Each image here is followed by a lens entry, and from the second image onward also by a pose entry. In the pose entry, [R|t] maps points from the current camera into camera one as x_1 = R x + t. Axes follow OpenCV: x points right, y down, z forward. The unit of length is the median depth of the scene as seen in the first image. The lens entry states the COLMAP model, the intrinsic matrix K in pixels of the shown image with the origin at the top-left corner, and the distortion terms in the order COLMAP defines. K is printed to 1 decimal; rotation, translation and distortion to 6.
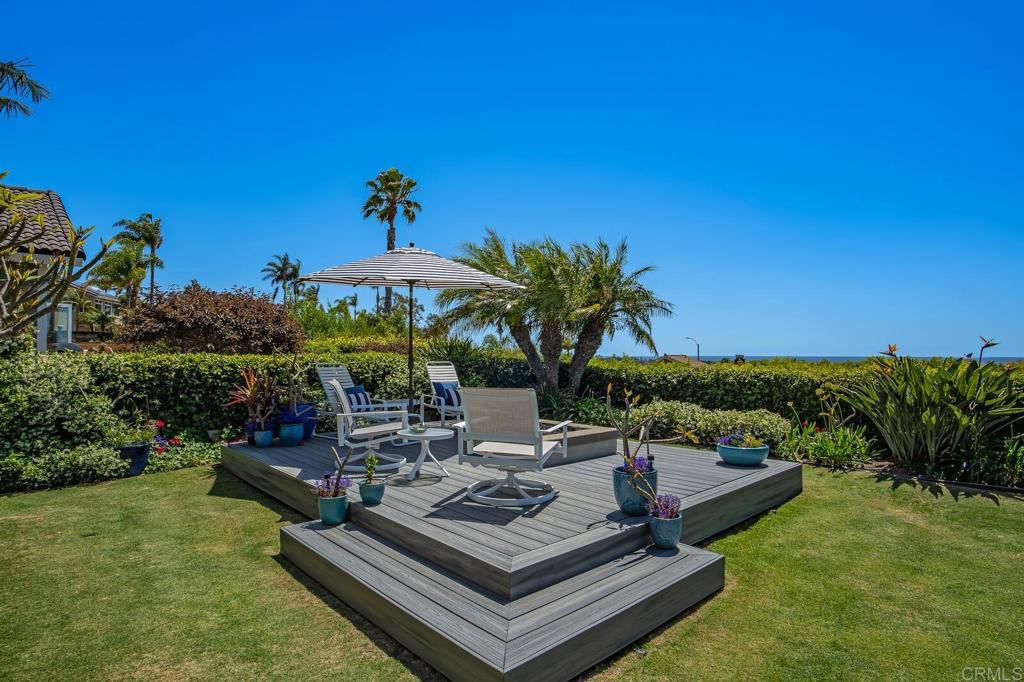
lens RADIAL K [[556.6, 0, 522.1], [0, 556.6, 351.7], [0, 0, 1]] dist [-0.018413, 0.000439]
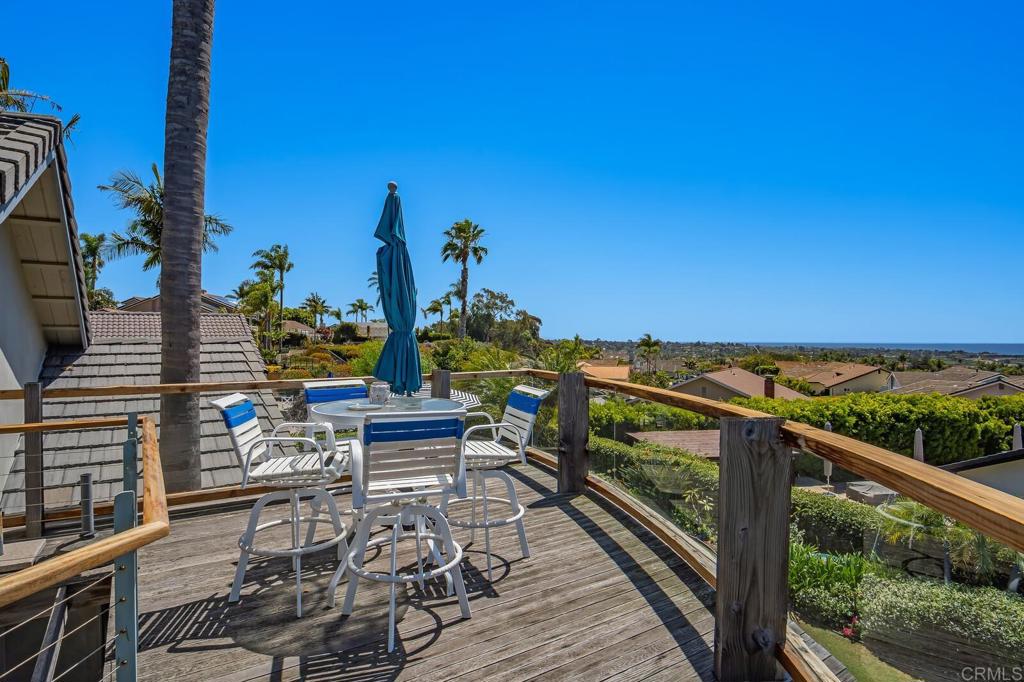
lens RADIAL K [[559.8, 0, 512.0], [0, 559.8, 341.0], [0, 0, 1]] dist [-0.023117, 0.000217]
pose [[0.981609, -0.011426, -0.190560, 0.419619], [0.012928, 0.999894, 0.006645, -0.306942], [0.190464, -0.008986, 0.981653, -0.773932]]
